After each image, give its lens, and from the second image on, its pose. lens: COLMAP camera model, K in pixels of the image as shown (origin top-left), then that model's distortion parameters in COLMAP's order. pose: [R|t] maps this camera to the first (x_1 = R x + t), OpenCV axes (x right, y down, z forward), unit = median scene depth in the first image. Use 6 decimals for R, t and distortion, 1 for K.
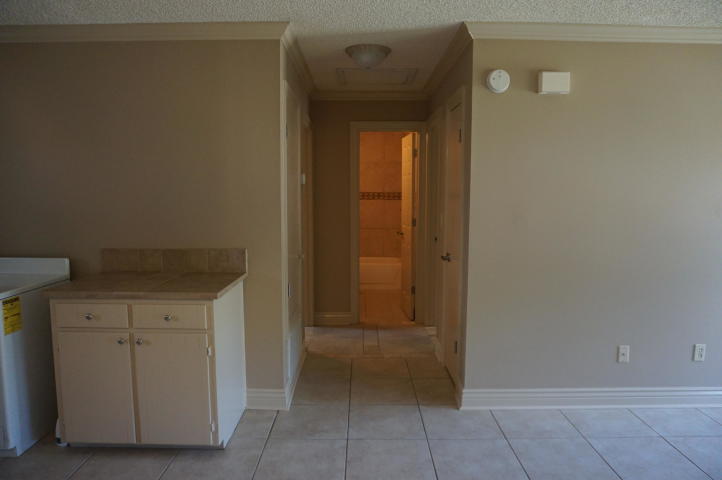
lens RADIAL K [[494.9, 0, 361.0], [0, 494.9, 240.0], [0, 0, 1]] dist [-0.044230, 0.006392]
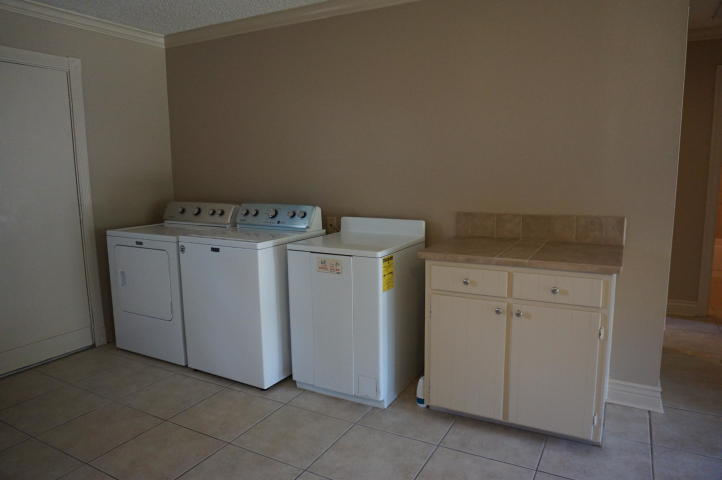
lens RADIAL K [[494.9, 0, 361.0], [0, 494.9, 240.0], [0, 0, 1]] dist [-0.044230, 0.006392]
pose [[0.875281, 0.054485, -0.480536, -0.260969], [-0.029055, 0.997763, 0.060208, 0.022611], [0.482741, -0.038737, 0.874906, 0.055914]]
